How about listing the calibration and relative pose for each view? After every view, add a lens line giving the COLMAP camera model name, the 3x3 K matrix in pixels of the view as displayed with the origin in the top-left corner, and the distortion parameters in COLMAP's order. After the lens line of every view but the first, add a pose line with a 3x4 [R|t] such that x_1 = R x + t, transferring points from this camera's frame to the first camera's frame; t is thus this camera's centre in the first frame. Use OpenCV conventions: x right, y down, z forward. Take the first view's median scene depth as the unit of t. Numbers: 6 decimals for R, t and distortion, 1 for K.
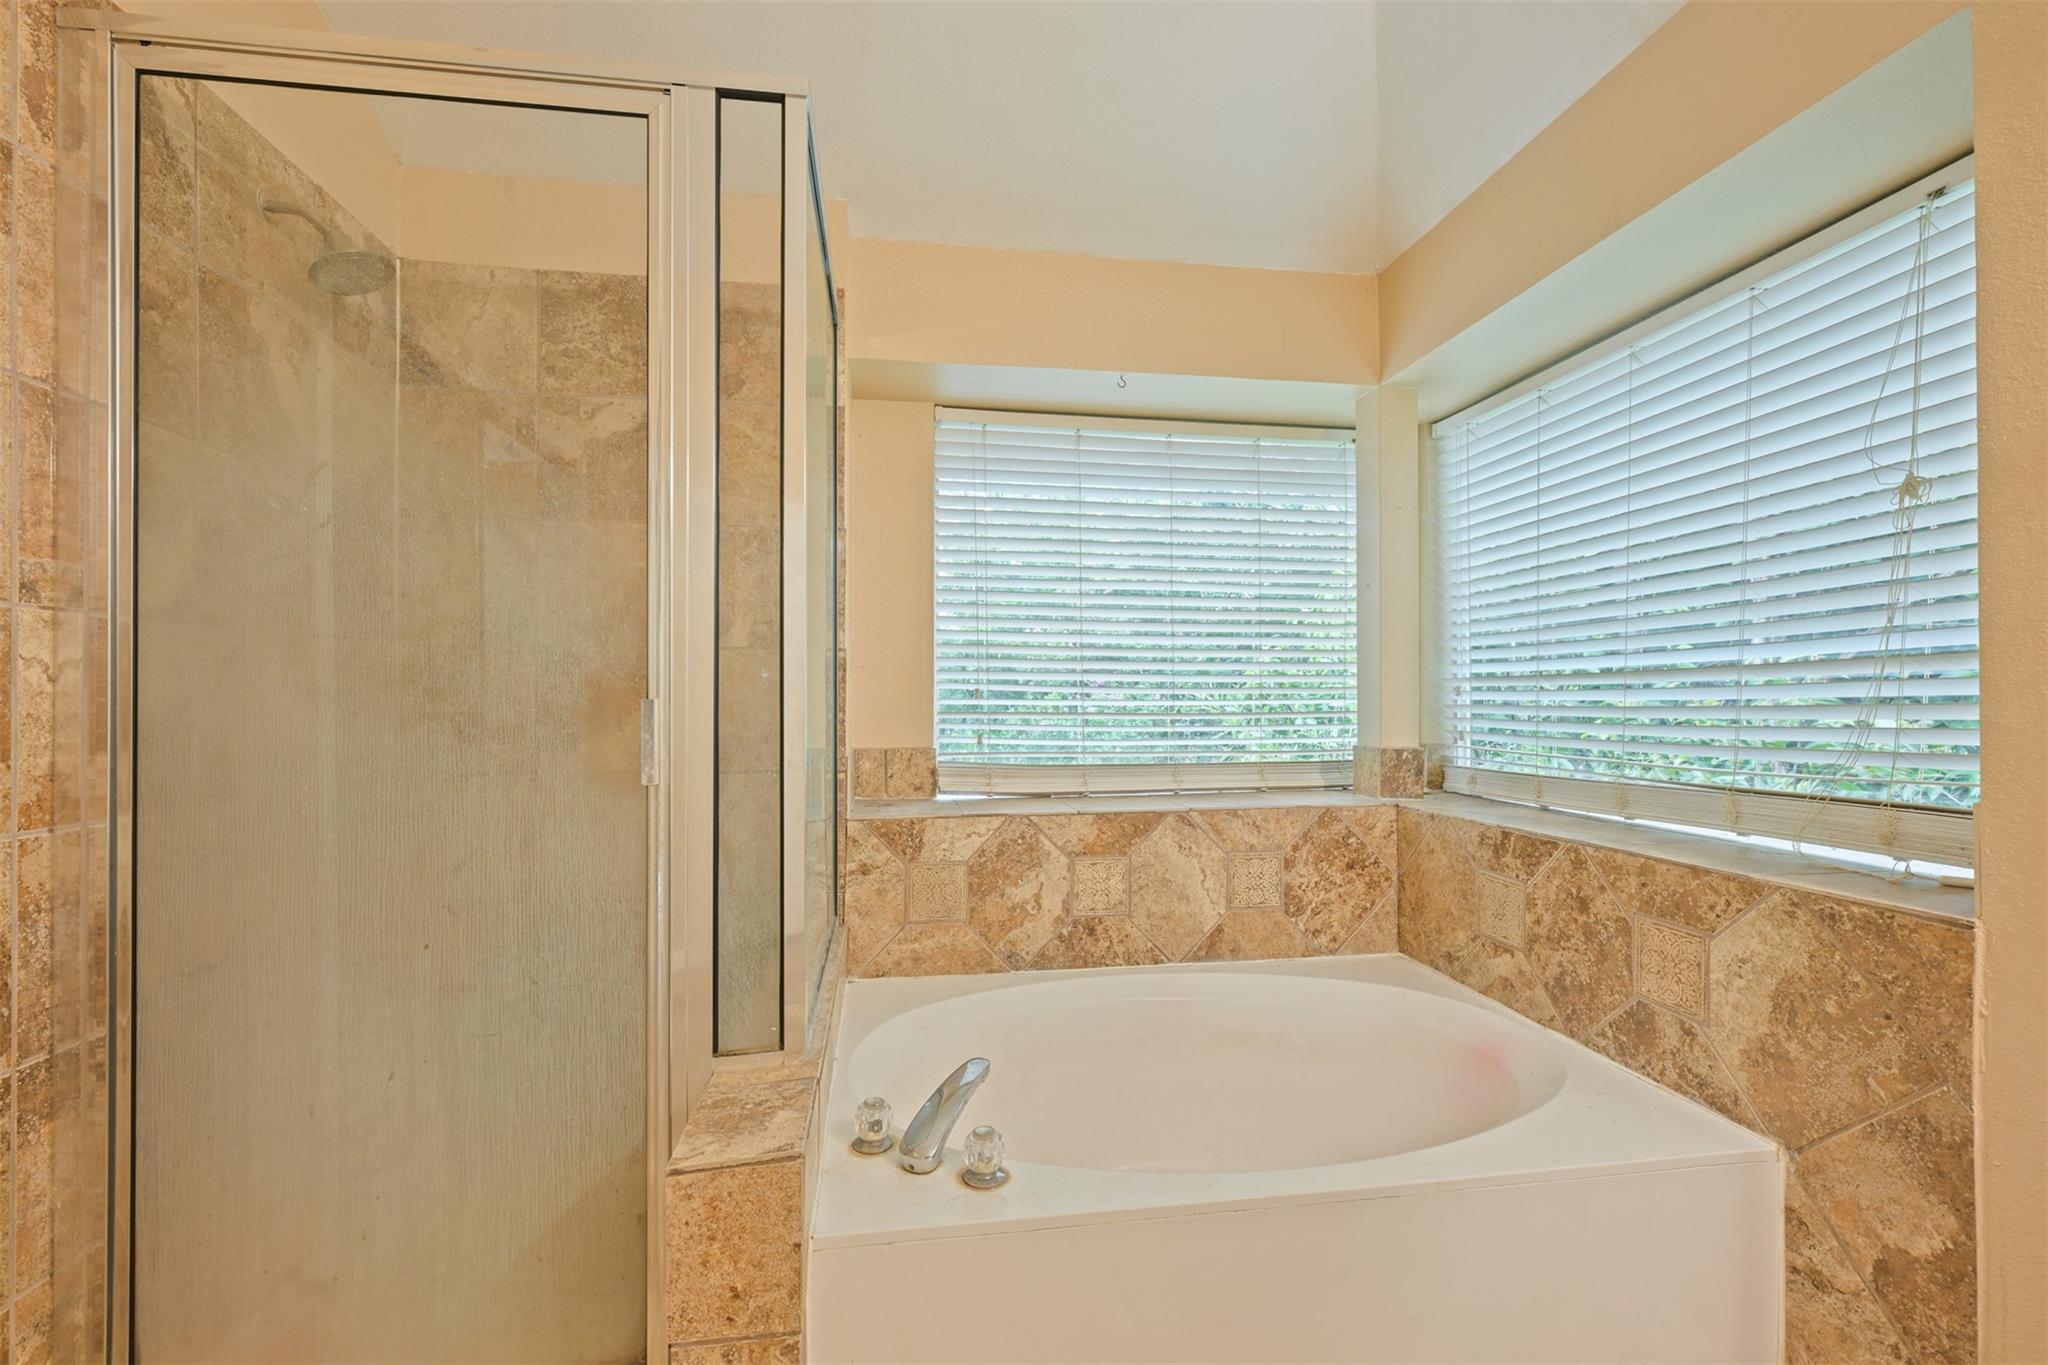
lens RADIAL K [[843.4, 0, 1026.3], [0, 843.4, 687.8], [0, 0, 1]] dist [0.000935, -0.000031]
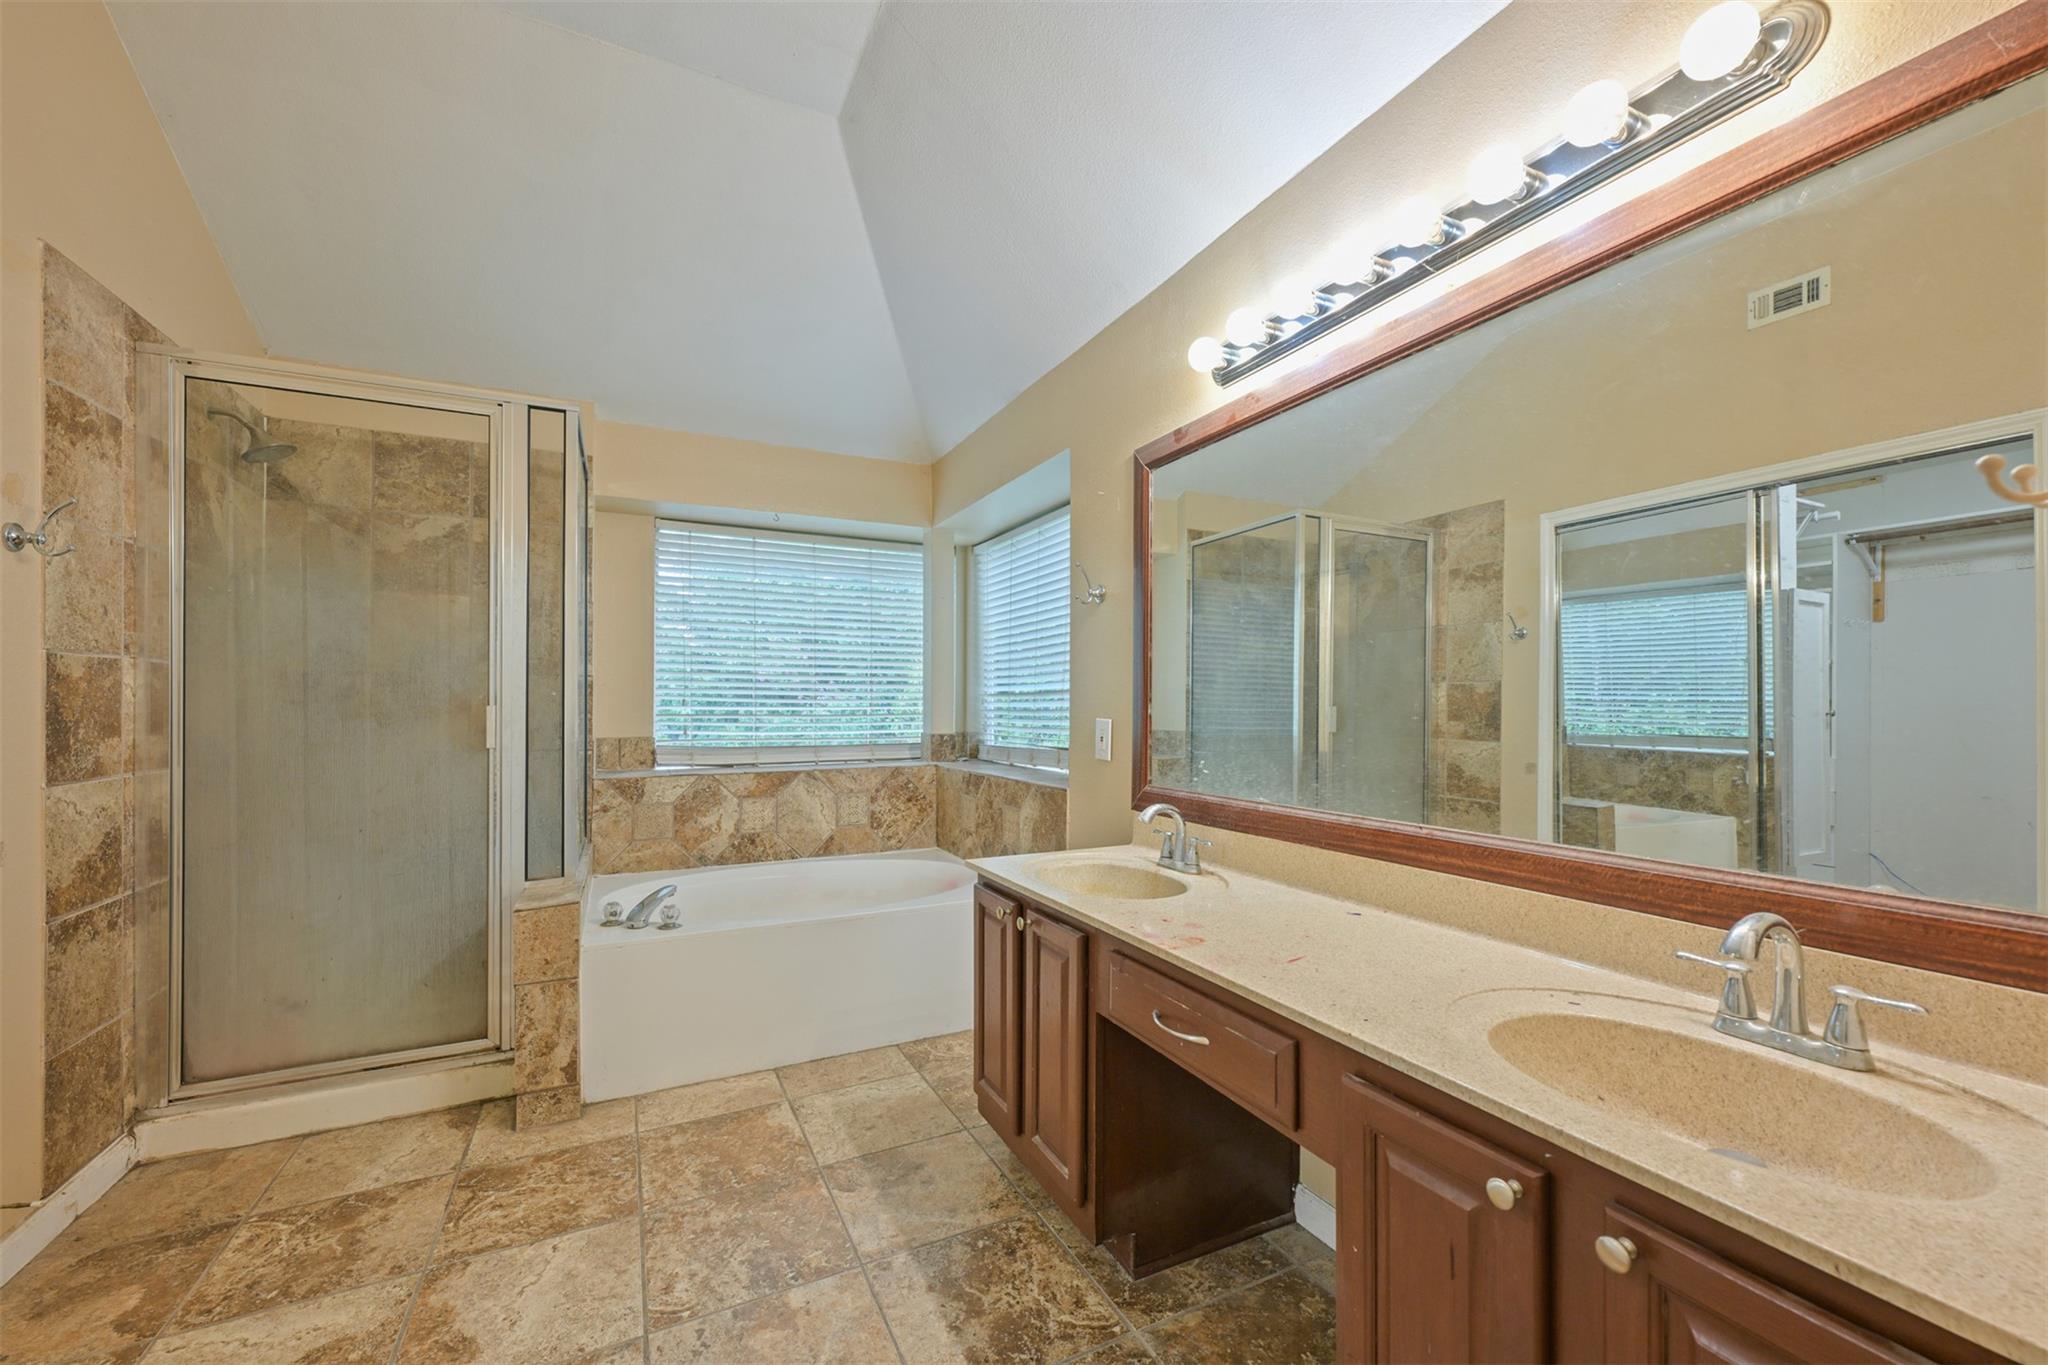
lens RADIAL K [[808.0, 0, 1038.1], [0, 808.0, 698.1], [0, 0, 1]] dist [0.001529, -0.000052]
pose [[0.951408, 0.004003, 0.307907, 0.122943], [-0.005151, 0.999982, 0.002918, -0.010377], [-0.307890, -0.004362, 0.951412, -0.743183]]
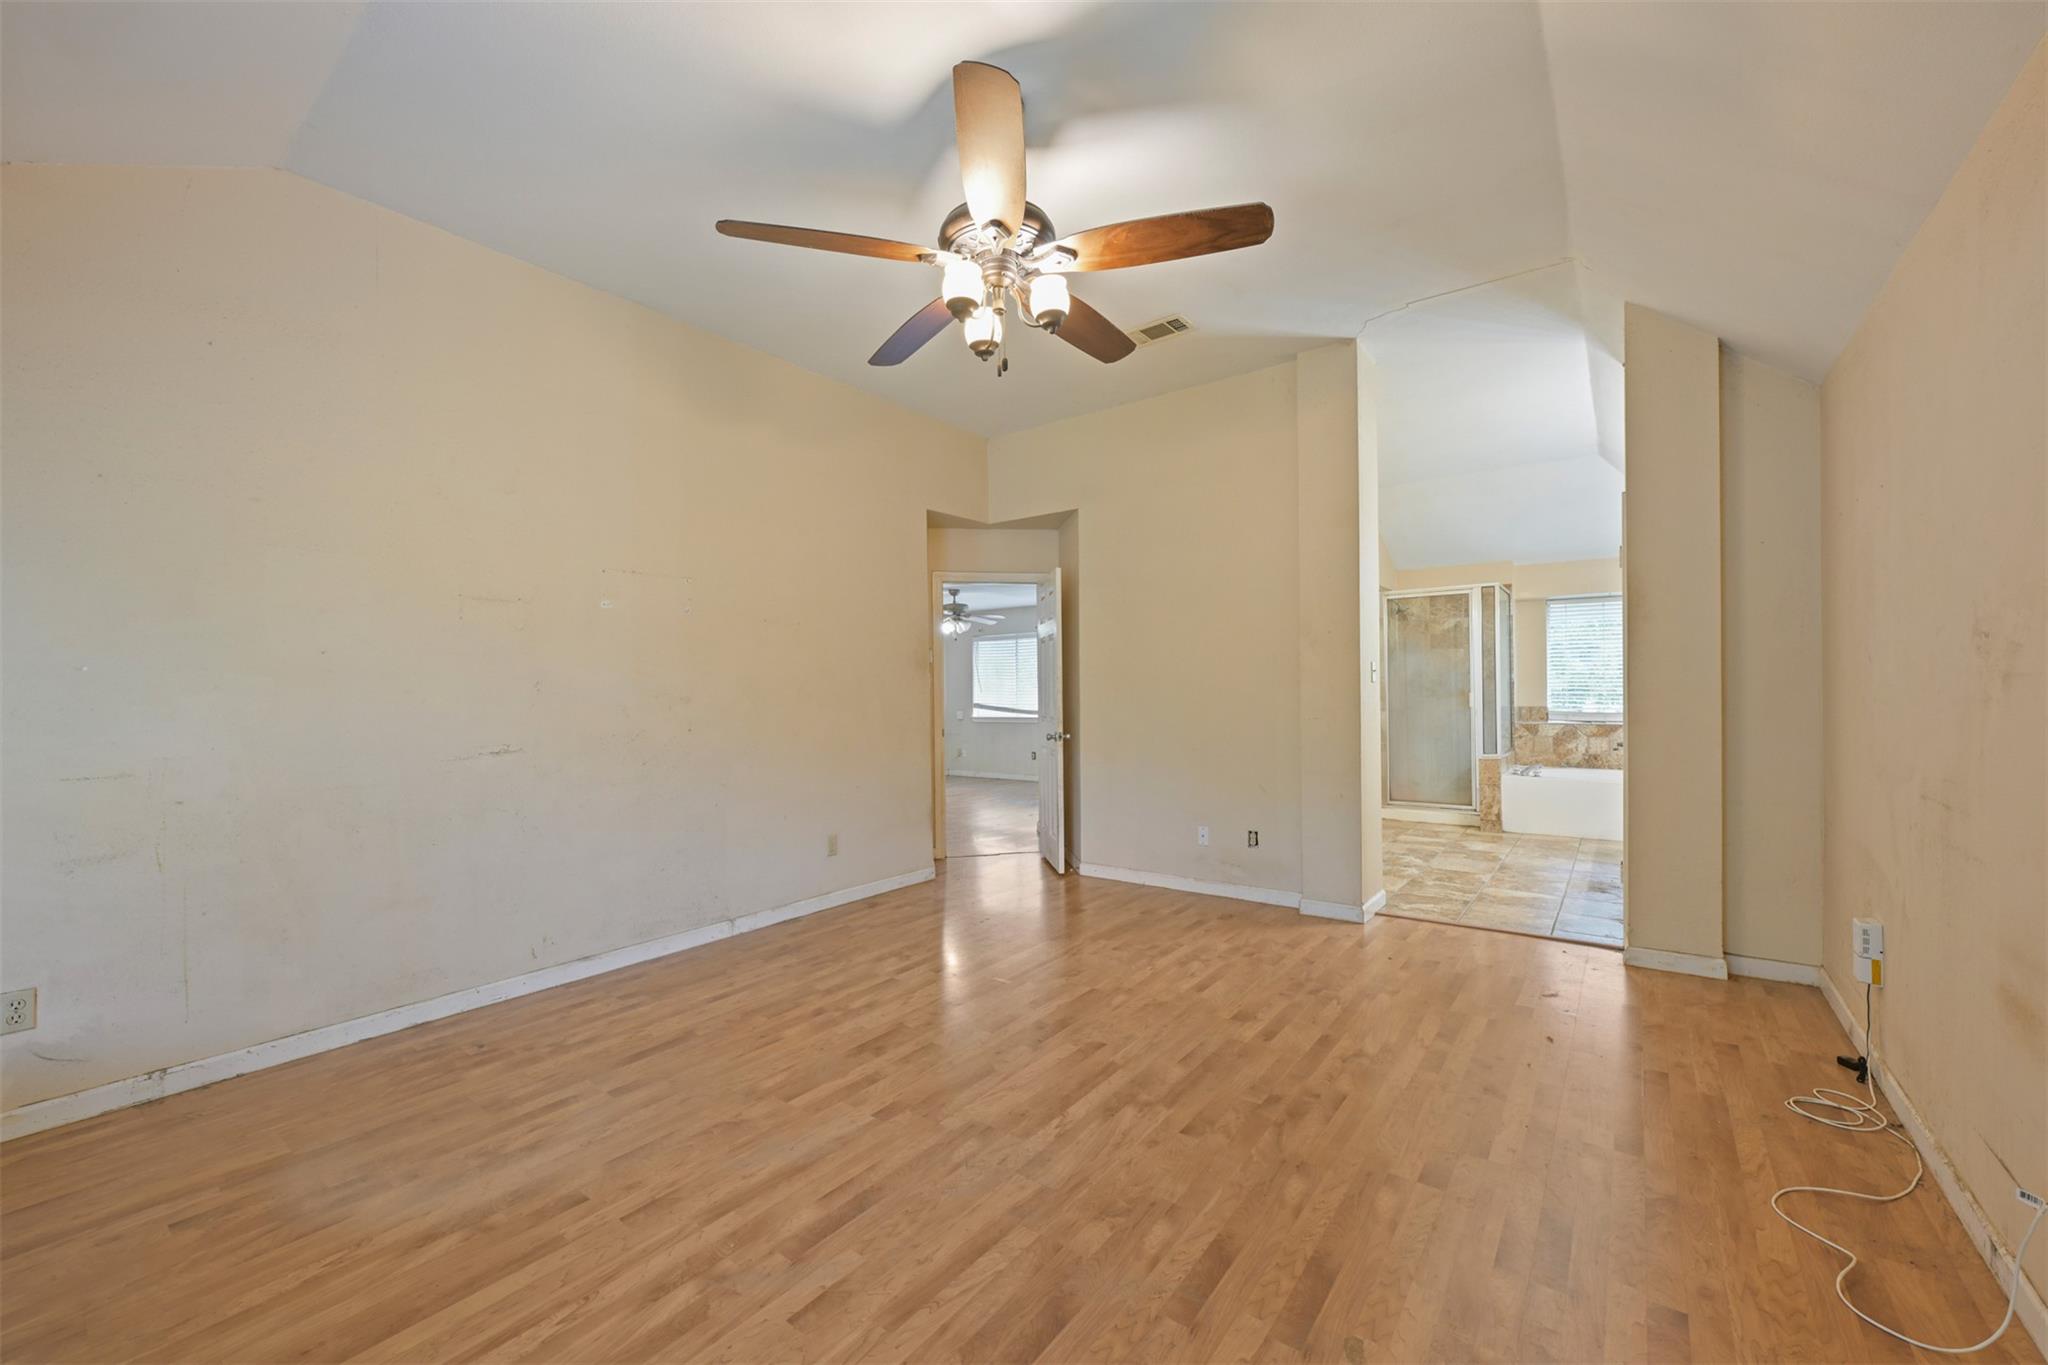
lens RADIAL K [[808.0, 0, 1011.9], [0, 808.0, 686.9], [0, 0, 1]] dist [0.001529, -0.000052]
pose [[0.691186, -0.007987, -0.722633, 0.826402], [0.009752, 0.999951, -0.001724, -0.022134], [0.722611, -0.005856, 0.691230, -3.044091]]
